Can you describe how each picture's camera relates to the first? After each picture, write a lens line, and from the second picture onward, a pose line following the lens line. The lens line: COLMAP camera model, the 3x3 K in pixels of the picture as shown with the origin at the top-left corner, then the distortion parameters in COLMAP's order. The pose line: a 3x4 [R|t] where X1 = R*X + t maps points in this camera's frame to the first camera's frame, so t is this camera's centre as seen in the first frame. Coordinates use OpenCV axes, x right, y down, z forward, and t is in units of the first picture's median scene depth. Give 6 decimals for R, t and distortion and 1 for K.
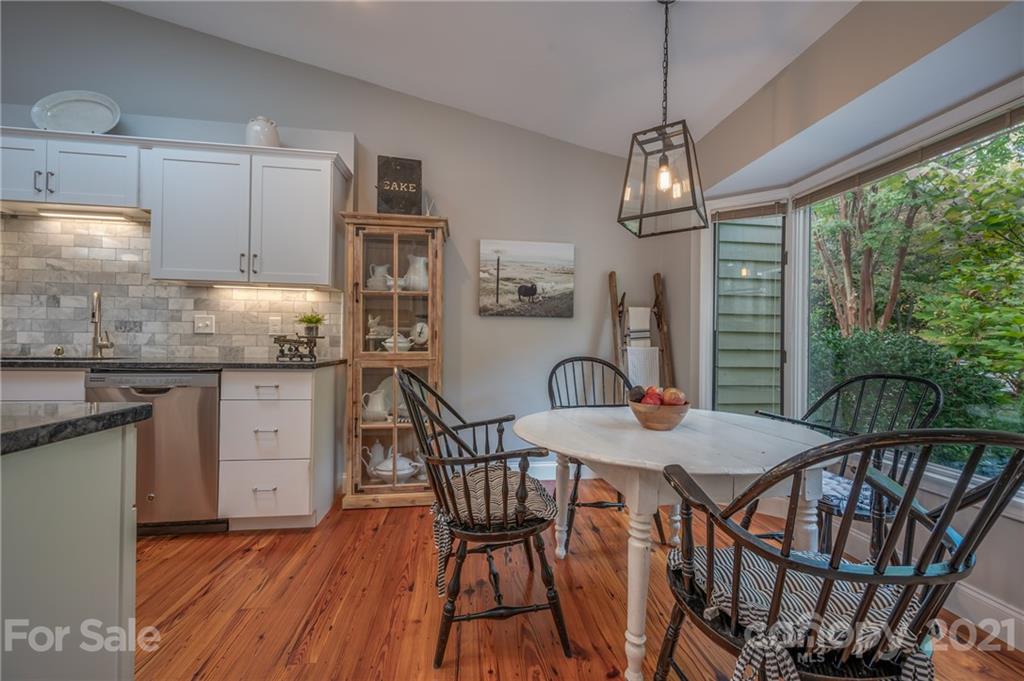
lens RADIAL K [[403.7, 0, 514.0], [0, 403.7, 342.9], [0, 0, 1]] dist [0.002383, 0.000145]
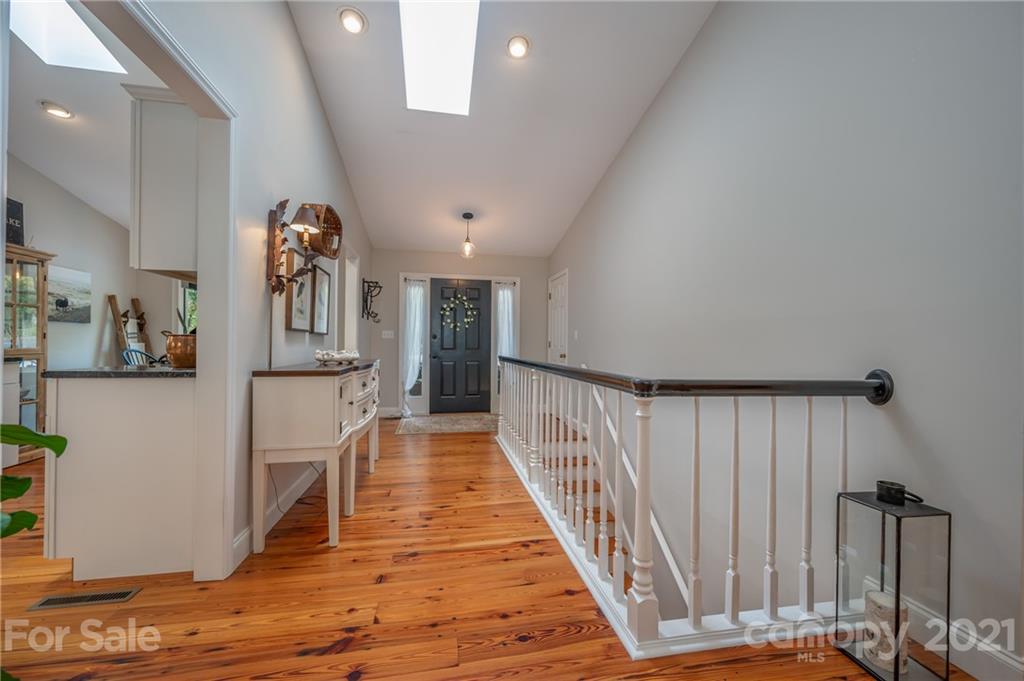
lens RADIAL K [[415.2, 0, 513.4], [0, 415.2, 344.4], [0, 0, 1]] dist [0.000244, 0.000134]
pose [[-0.061069, -0.011170, 0.998071, -1.681618], [-0.012256, 0.999870, 0.010440, -0.023655], [-0.998058, -0.011595, -0.061198, -0.525407]]
